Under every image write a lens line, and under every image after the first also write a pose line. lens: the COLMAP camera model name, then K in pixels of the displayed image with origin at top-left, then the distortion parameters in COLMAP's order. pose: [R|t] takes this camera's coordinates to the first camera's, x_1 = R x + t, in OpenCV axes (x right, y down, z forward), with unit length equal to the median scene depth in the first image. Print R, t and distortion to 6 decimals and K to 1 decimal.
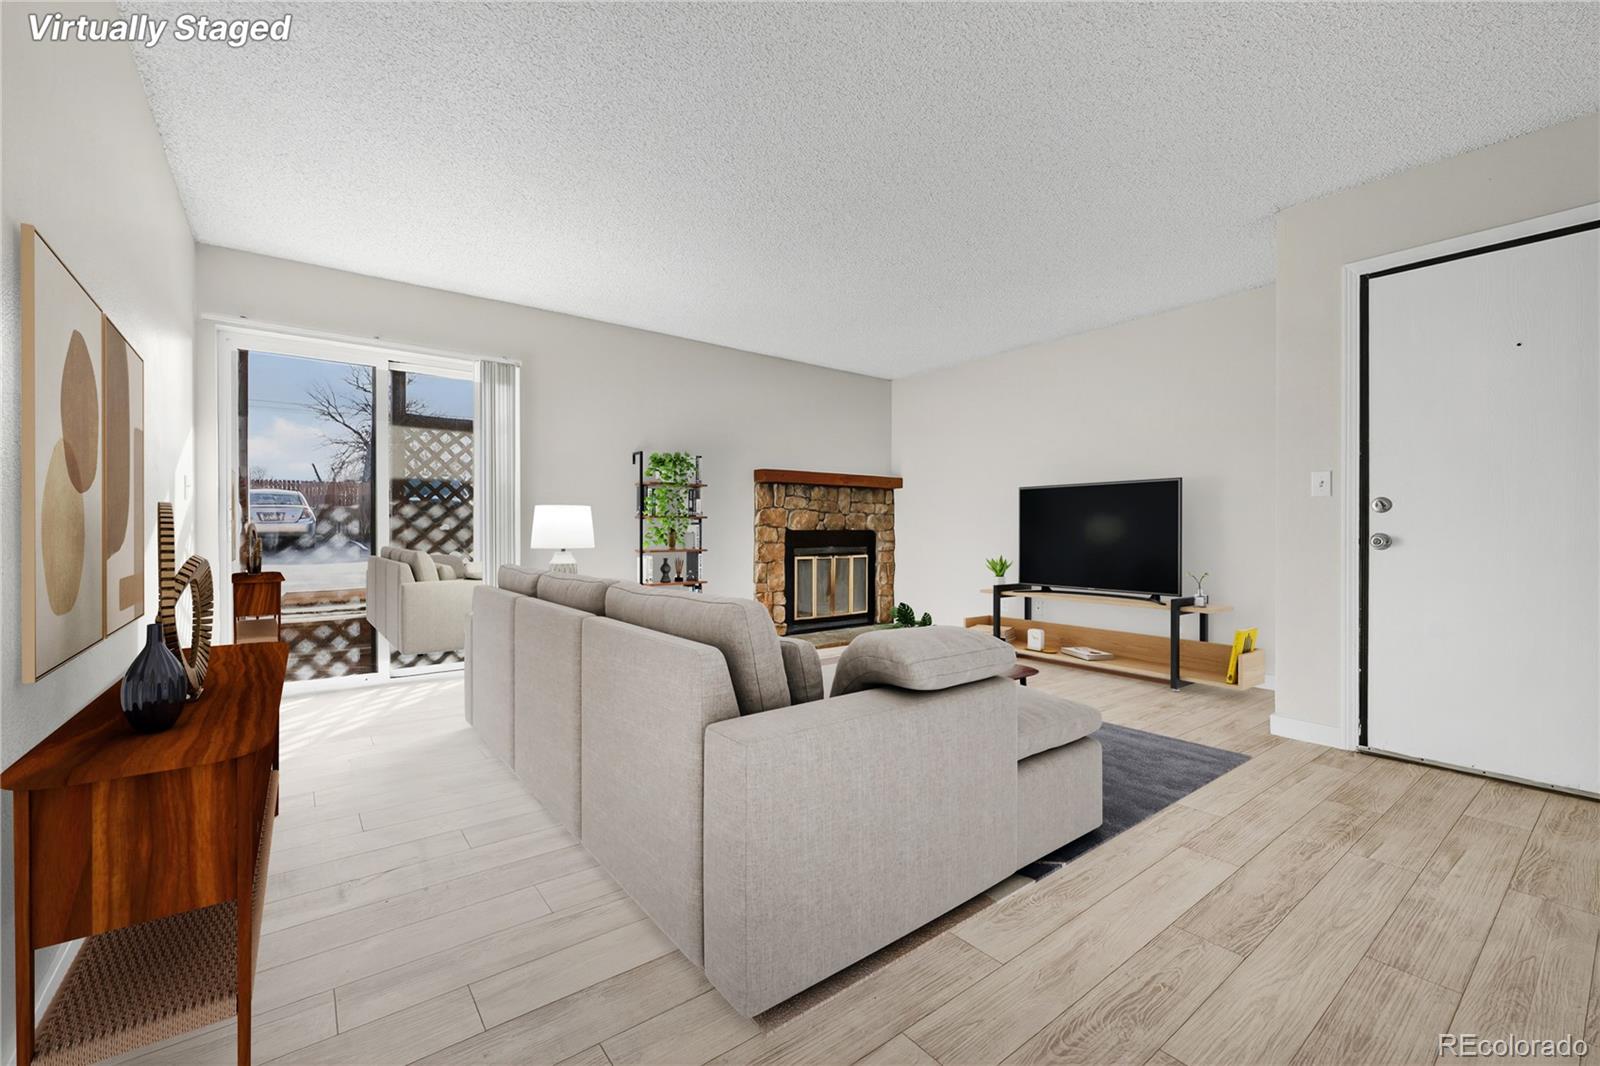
lens RADIAL K [[658.1, 0, 791.7], [0, 658.1, 545.0], [0, 0, 1]] dist [0.001929, -0.000021]
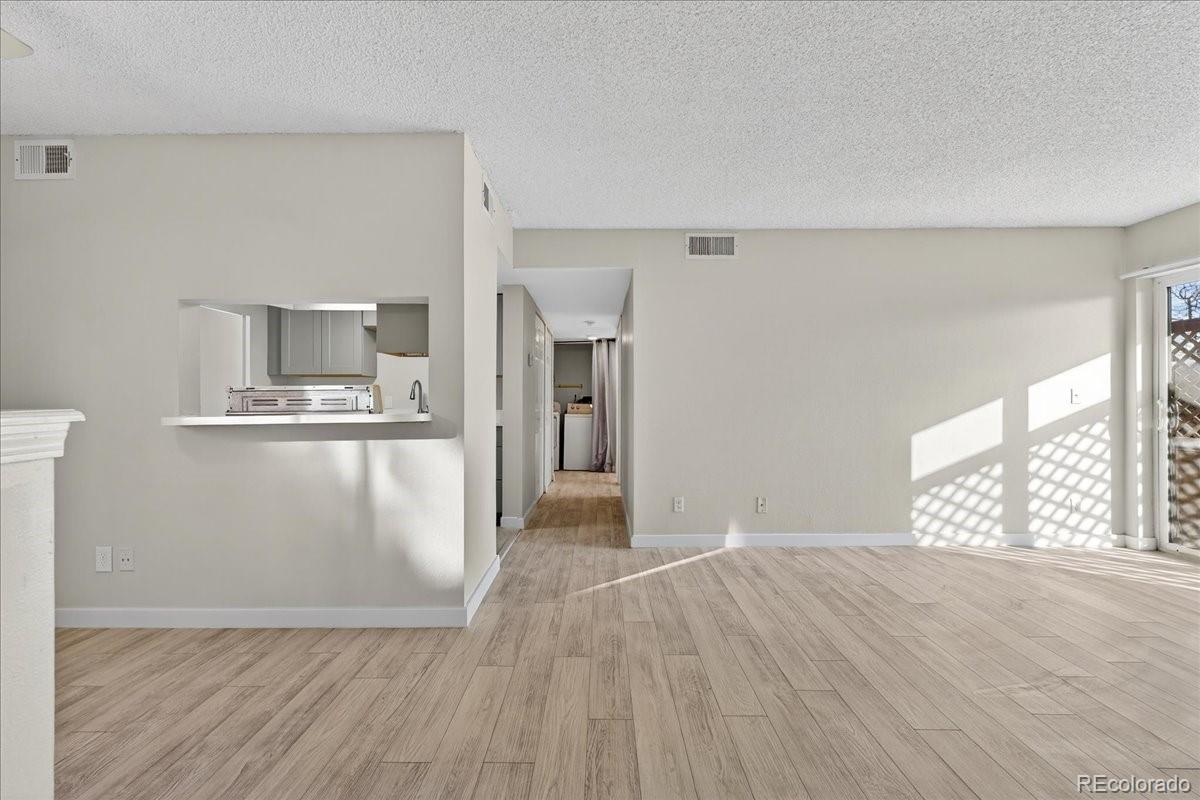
lens RADIAL K [[493.5, 0, 595.8], [0, 493.5, 401.5], [0, 0, 1]] dist [0.001929, -0.000021]
pose [[-0.614759, 0.002495, -0.788711, 0.429056], [-0.017666, 0.999701, 0.016933, -0.040675], [0.788517, 0.024343, -0.614531, 0.459304]]
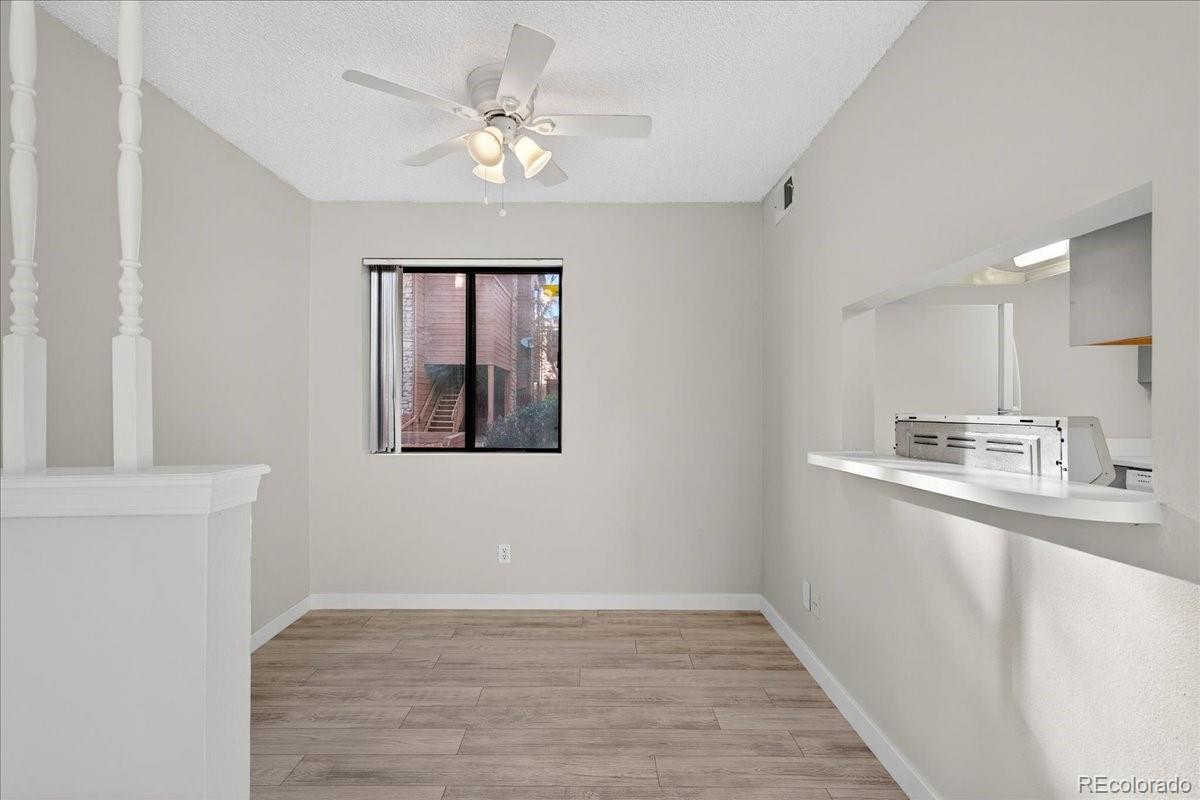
lens RADIAL K [[554.6, 0, 595.2], [0, 554.6, 400.3], [0, 0, 1]] dist [0.011533, 0.000123]
pose [[-0.795541, -0.001515, 0.605898, 0.203097], [0.006169, 0.999925, 0.010600, -0.055706], [-0.605869, 0.012171, -0.795471, 0.324152]]
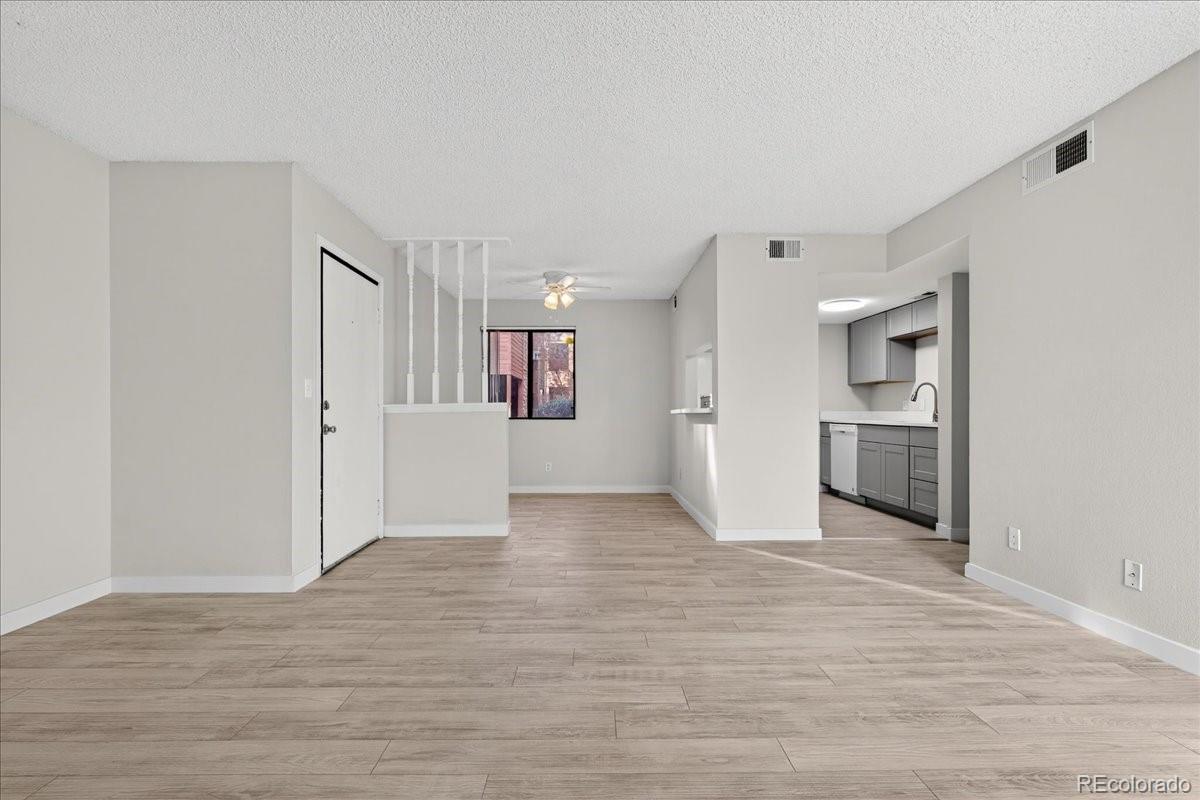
lens RADIAL K [[530.7, 0, 598.3], [0, 530.7, 409.0], [0, 0, 1]] dist [0.000146, -0.001638]
pose [[-0.803138, 0.001208, 0.595791, -0.168063], [0.012239, 0.999820, 0.014471, -0.031794], [-0.595667, 0.018914, -0.803009, 0.811533]]
